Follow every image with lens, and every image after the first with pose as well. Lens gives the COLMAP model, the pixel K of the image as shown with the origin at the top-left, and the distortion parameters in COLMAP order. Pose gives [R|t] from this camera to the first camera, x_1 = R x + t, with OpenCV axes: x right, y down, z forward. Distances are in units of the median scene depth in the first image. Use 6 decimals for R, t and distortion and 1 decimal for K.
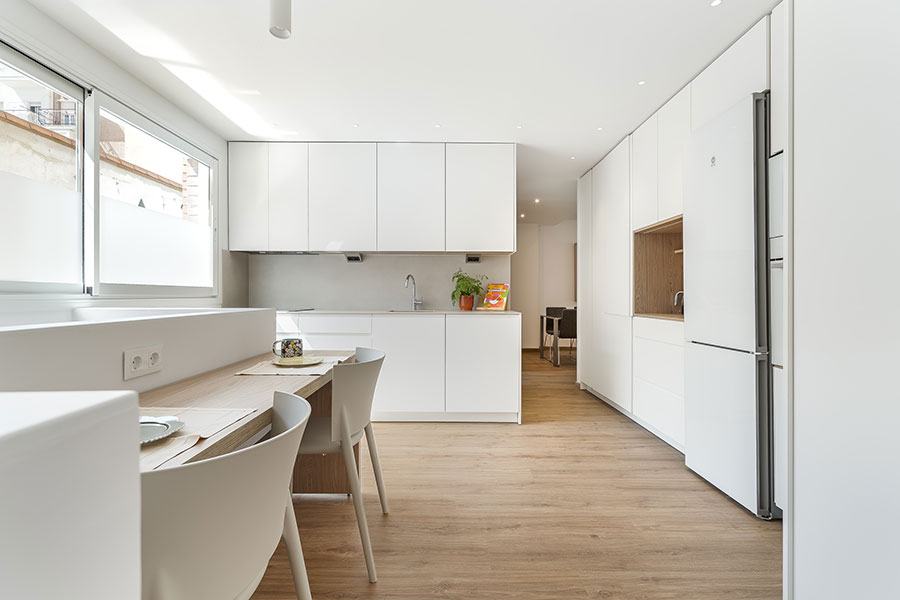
lens RADIAL K [[414.3, 0, 447.8], [0, 414.3, 296.0], [0, 0, 1]] dist [0.000842, 0.000781]
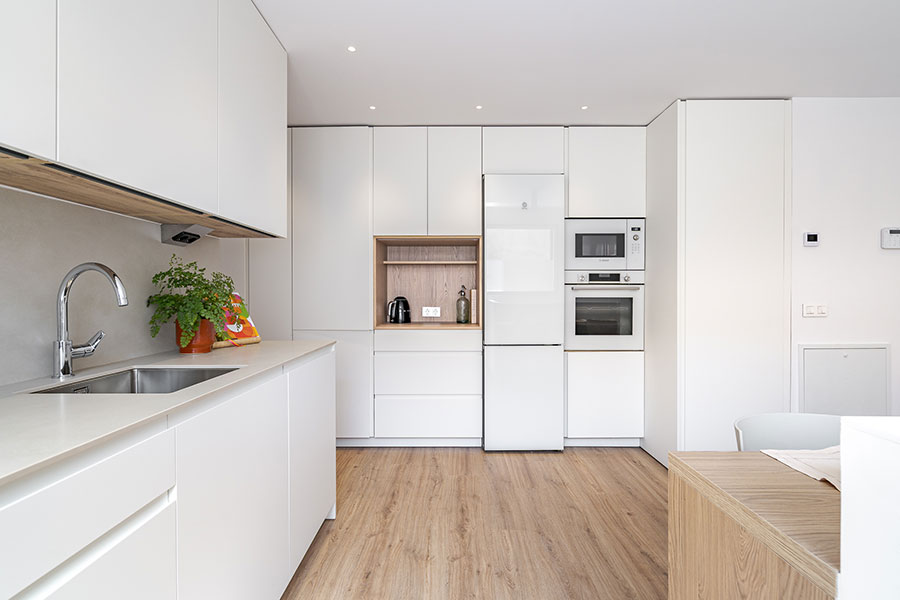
lens RADIAL K [[414.3, 0, 447.8], [0, 414.3, 296.0], [0, 0, 1]] dist [0.000842, 0.000781]
pose [[-0.004899, -0.009262, 0.999945, -0.620733], [0.005224, 0.999943, 0.009287, -0.043664], [-0.999974, 0.005269, -0.004851, 1.147796]]
